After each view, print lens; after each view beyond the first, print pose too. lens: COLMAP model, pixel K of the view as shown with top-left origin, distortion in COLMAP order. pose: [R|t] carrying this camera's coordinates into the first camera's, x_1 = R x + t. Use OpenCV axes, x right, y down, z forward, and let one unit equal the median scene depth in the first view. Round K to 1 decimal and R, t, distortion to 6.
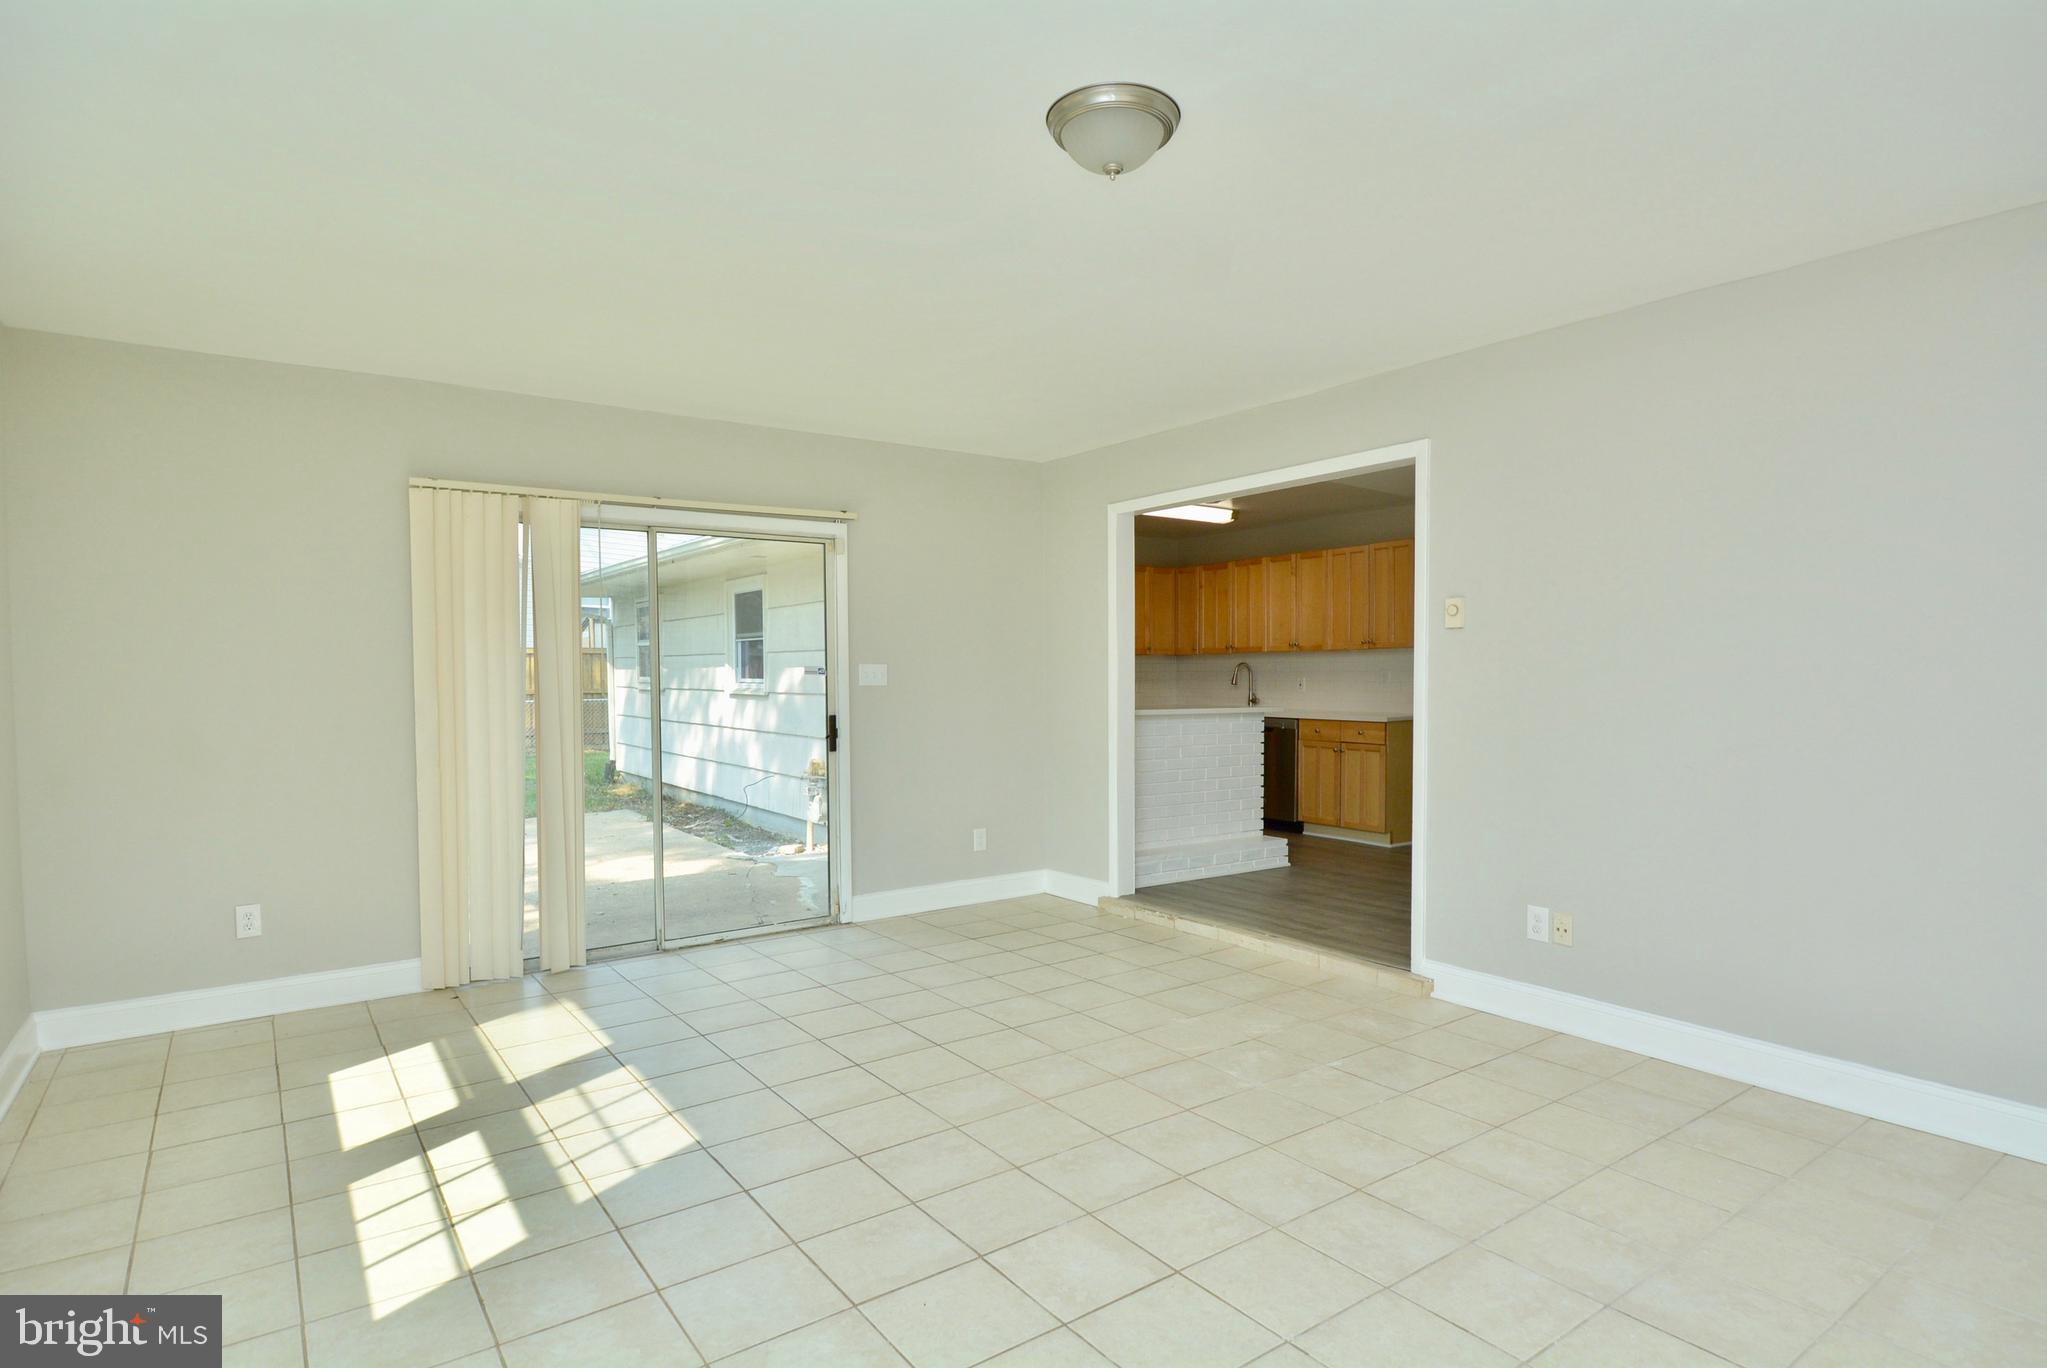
lens RADIAL K [[1081.5, 0, 1036.3], [0, 1081.5, 694.5], [0, 0, 1]] dist [0.016515, -0.022119]
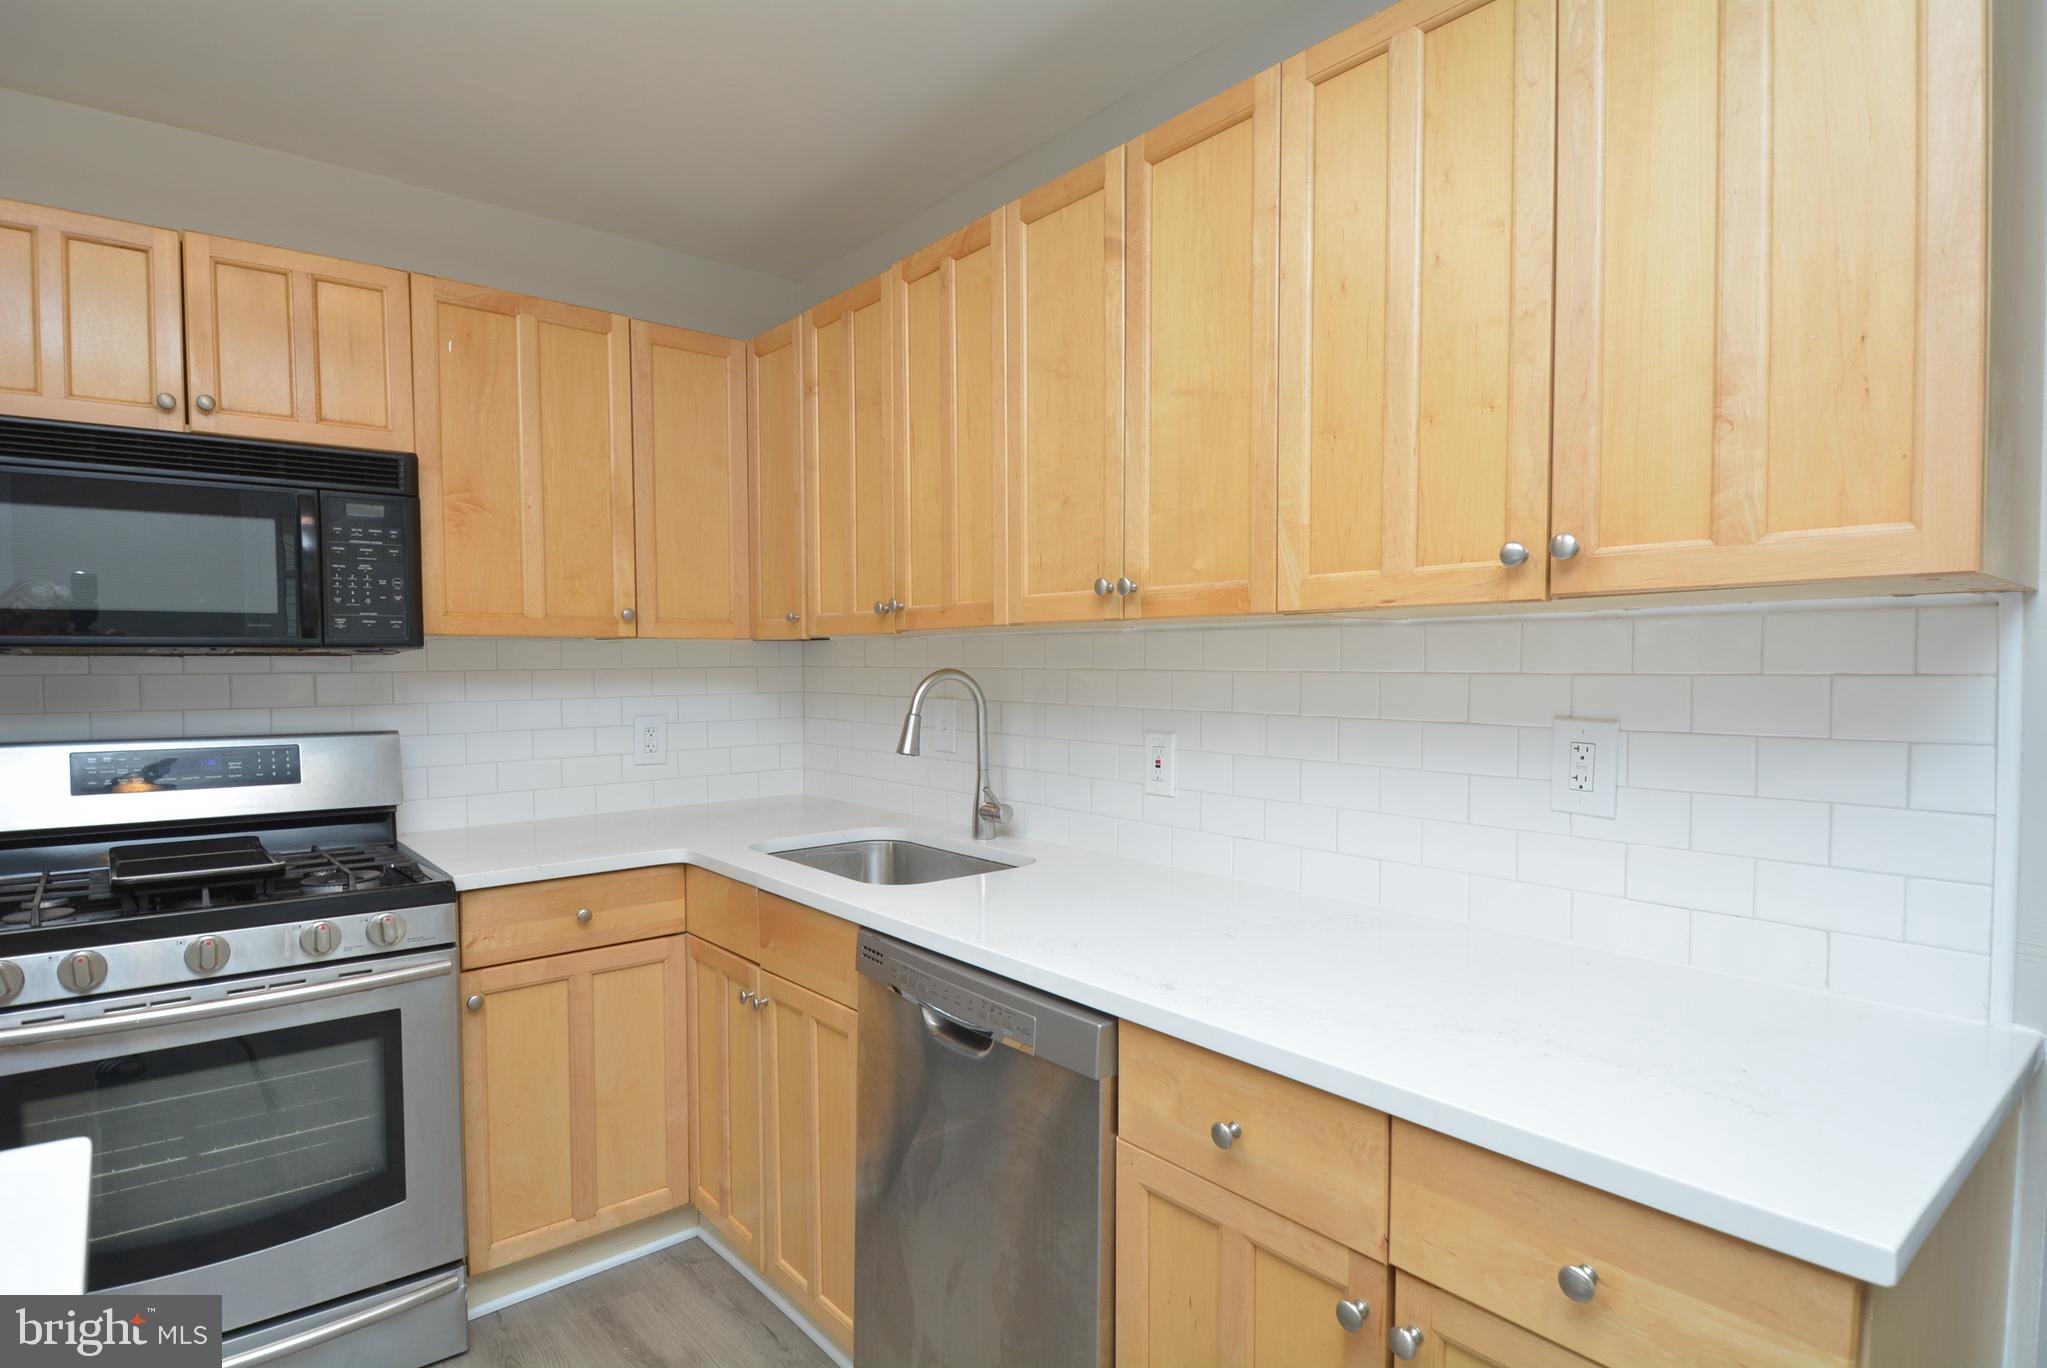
lens RADIAL K [[1081.5, 0, 1046.3], [0, 1081.5, 709.3], [0, 0, 1]] dist [0.016515, -0.022119]
pose [[0.995748, -0.003525, 0.092054, 0.231828], [0.001638, 0.999787, 0.020561, -0.030845], [-0.092107, -0.020323, 0.995542, 0.895886]]
